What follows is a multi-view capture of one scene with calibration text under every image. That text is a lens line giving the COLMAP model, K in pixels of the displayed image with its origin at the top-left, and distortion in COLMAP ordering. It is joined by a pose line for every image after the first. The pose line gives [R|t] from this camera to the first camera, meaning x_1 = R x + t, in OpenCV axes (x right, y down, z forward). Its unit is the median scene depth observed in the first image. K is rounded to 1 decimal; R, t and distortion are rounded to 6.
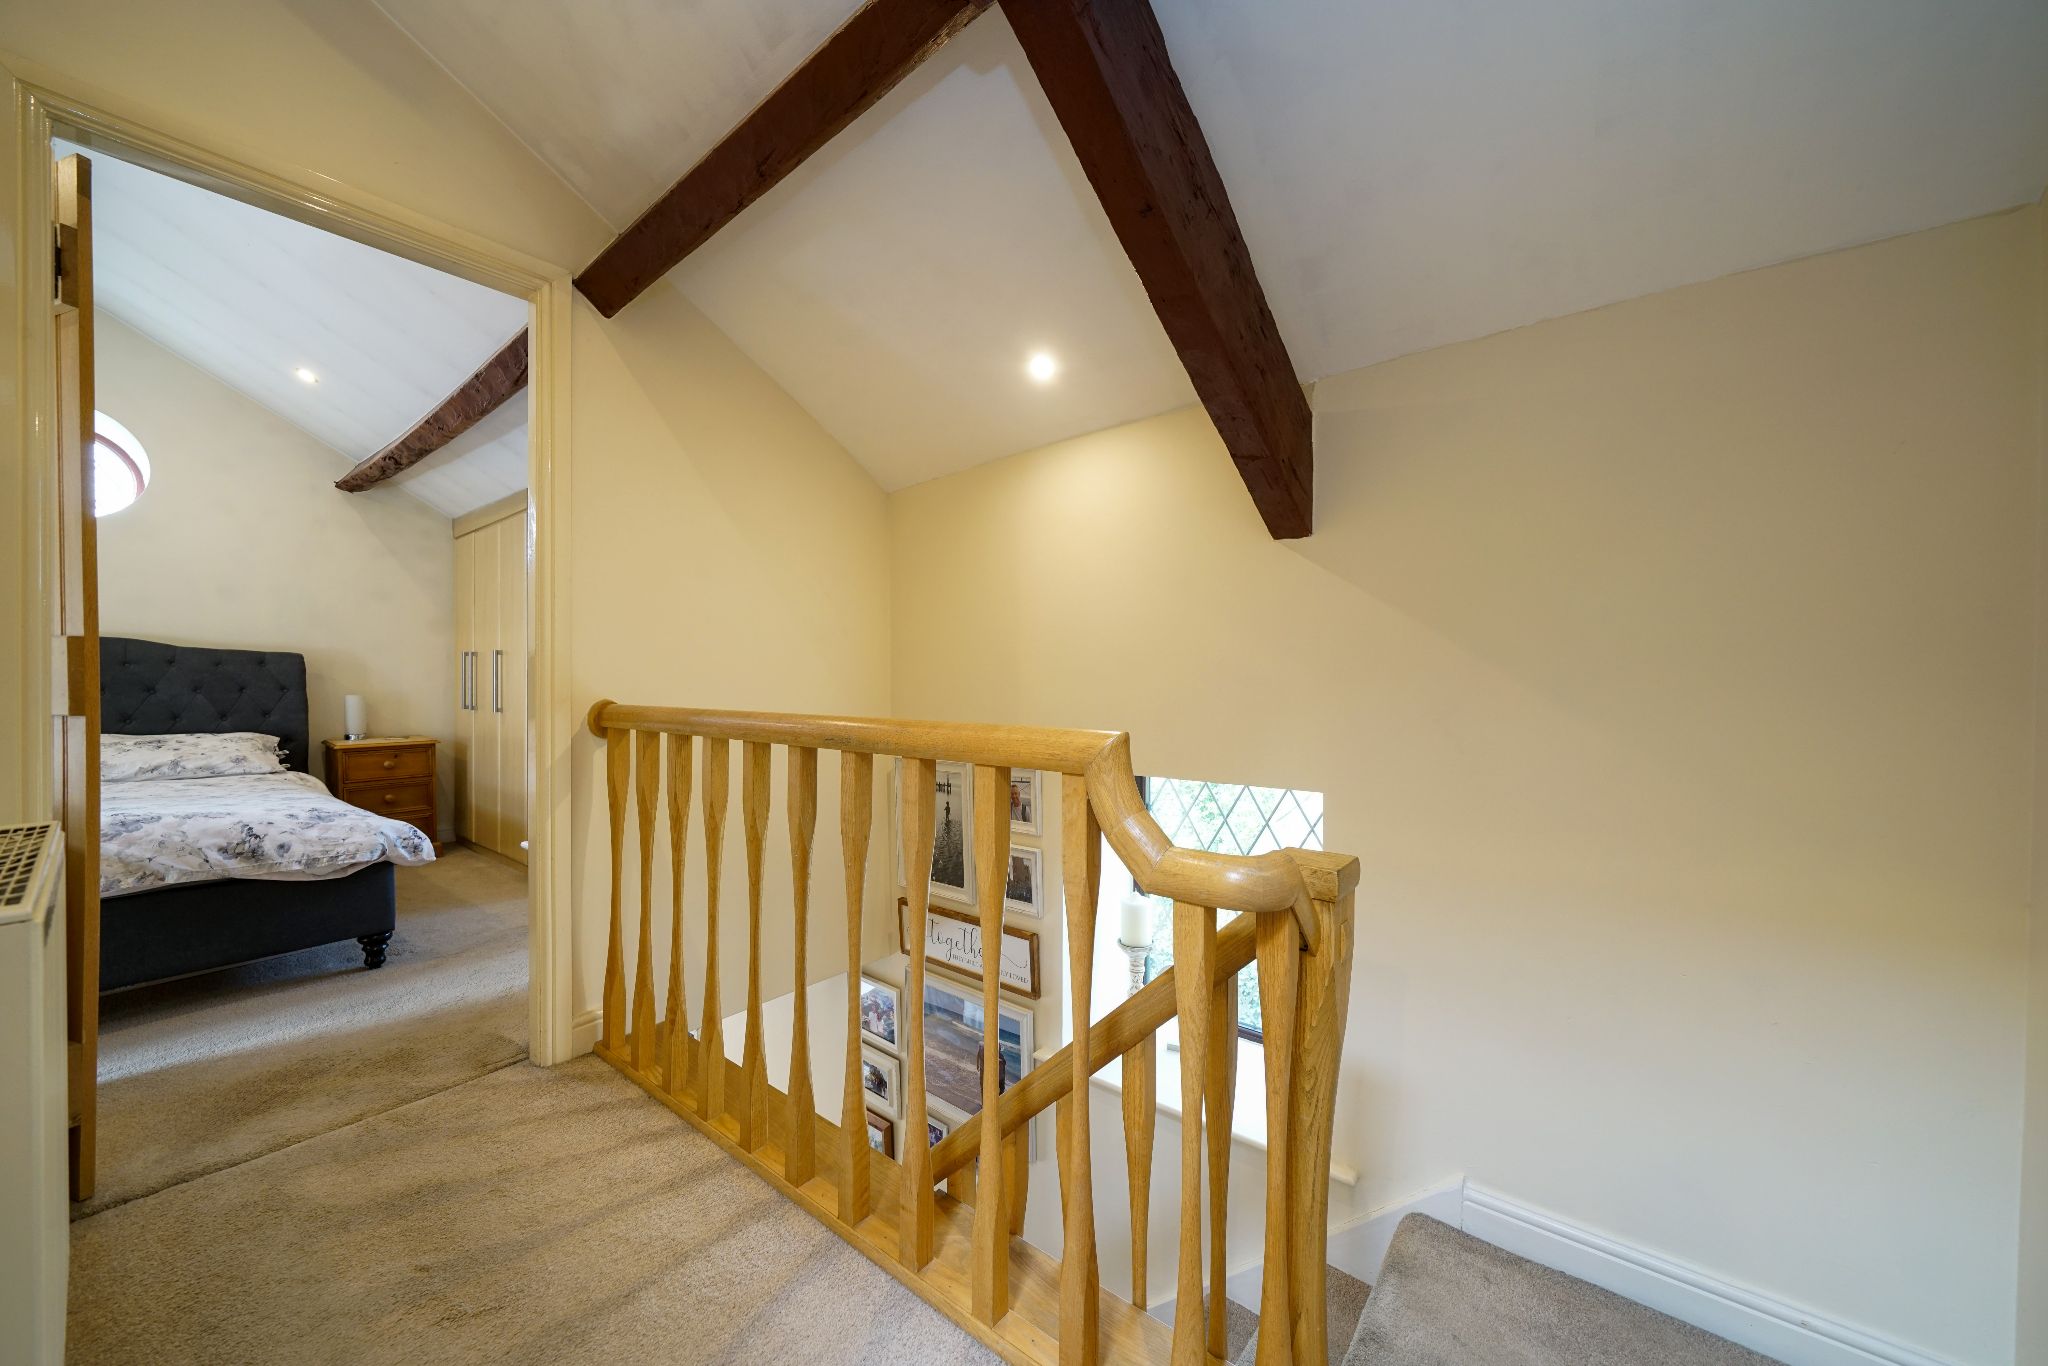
lens RADIAL K [[720.8, 0, 966.0], [0, 720.8, 704.8], [0, 0, 1]] dist [-0.007450, 0.001010]
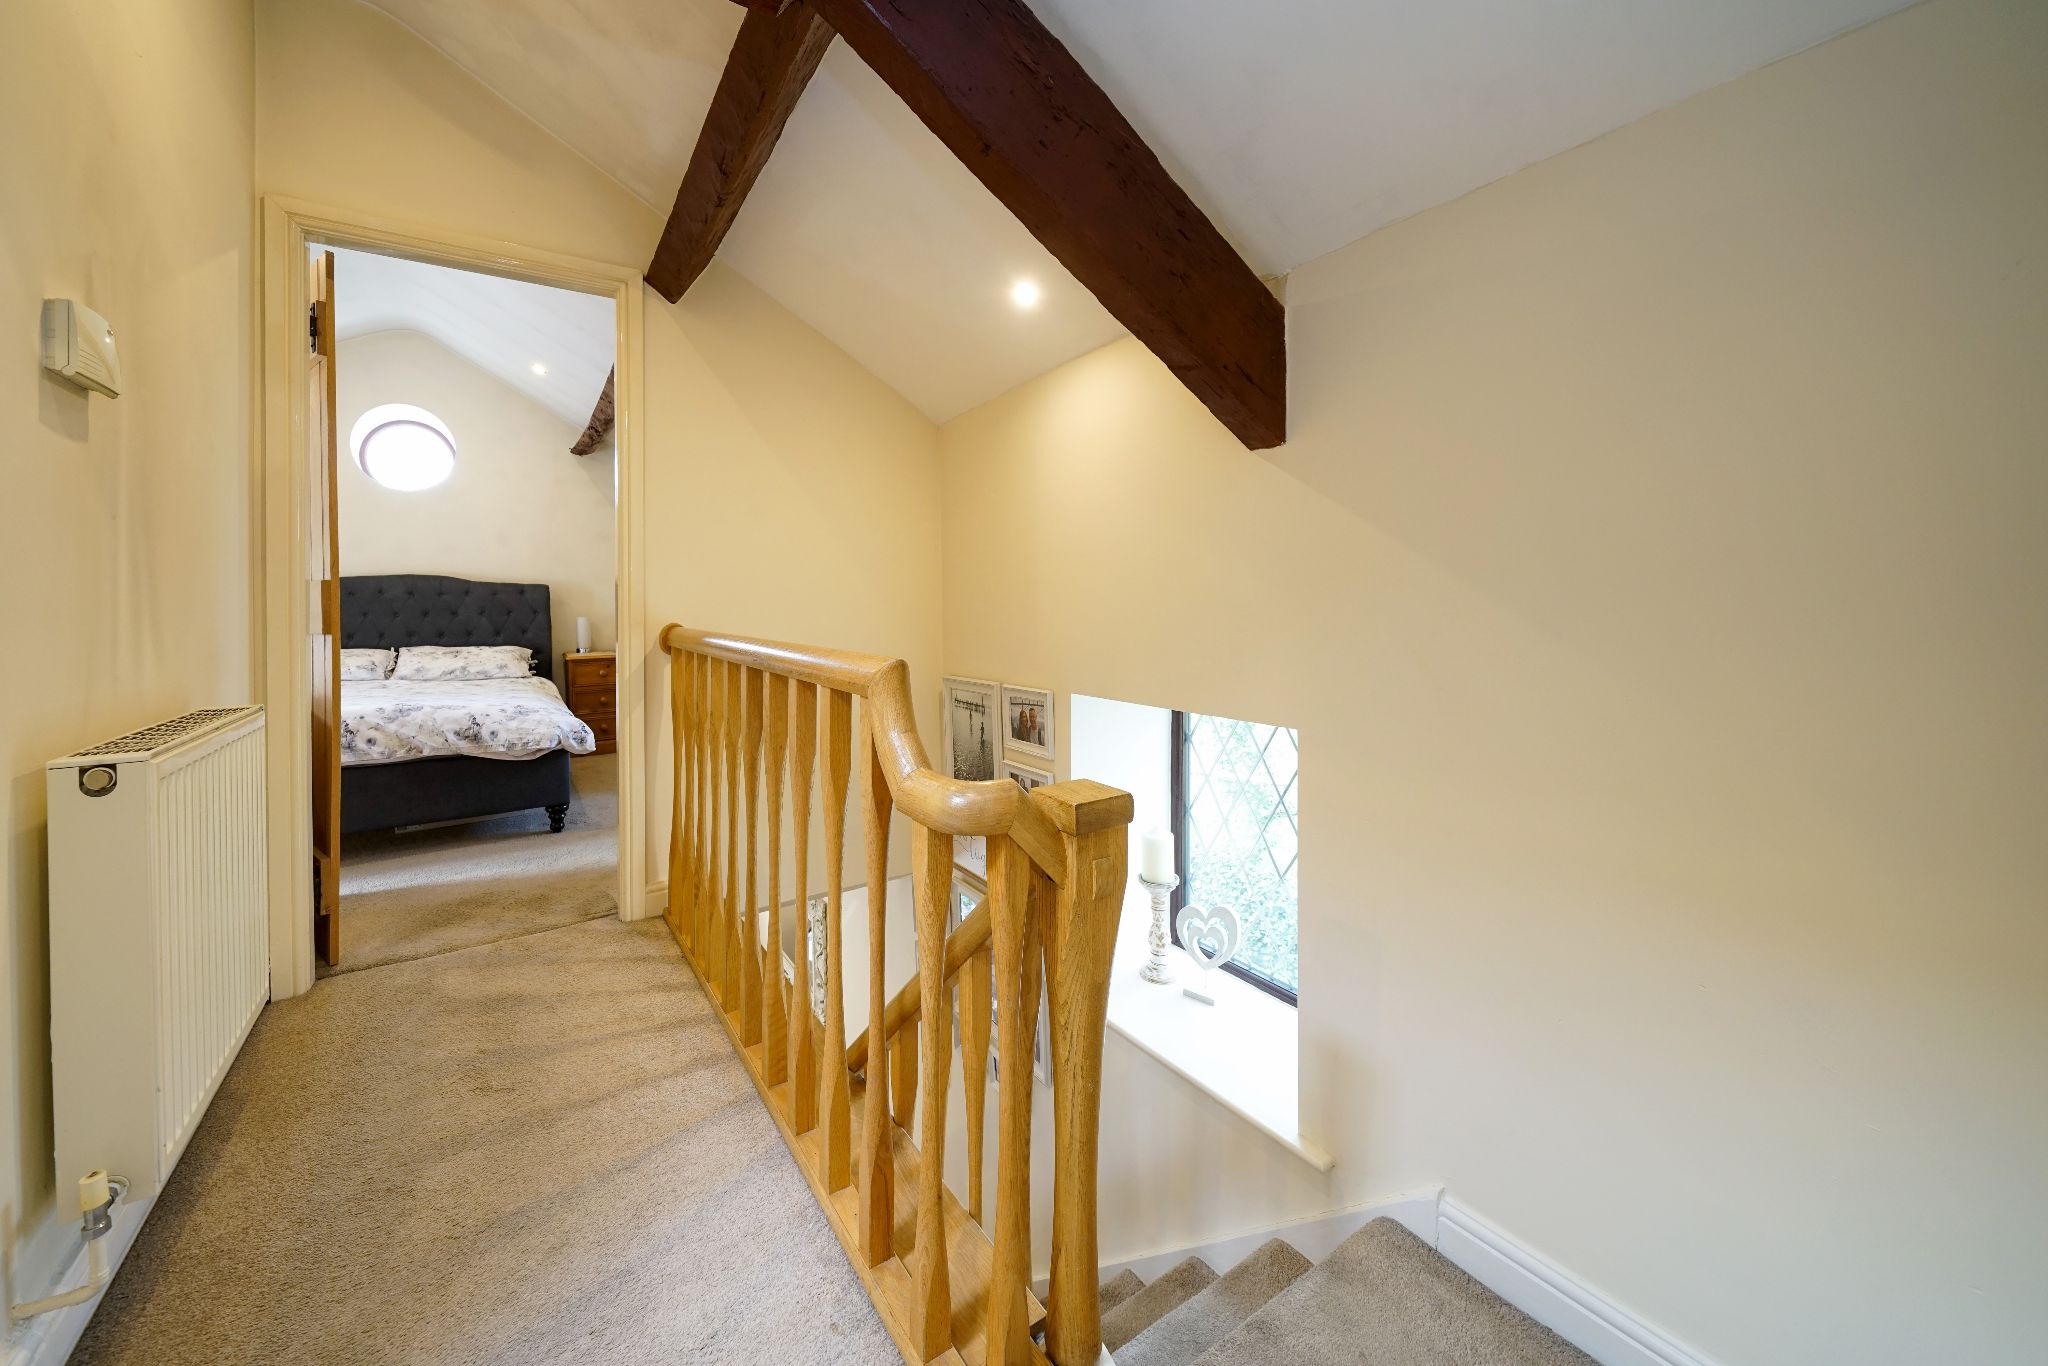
lens RADIAL K [[720.8, 0, 931.0], [0, 720.8, 627.2], [0, 0, 1]] dist [-0.007450, 0.001010]
pose [[0.947148, 0.003682, -0.320777, 0.335185], [-0.002369, 0.999987, 0.004482, -0.008158], [0.320789, -0.003485, 0.947144, 0.002630]]
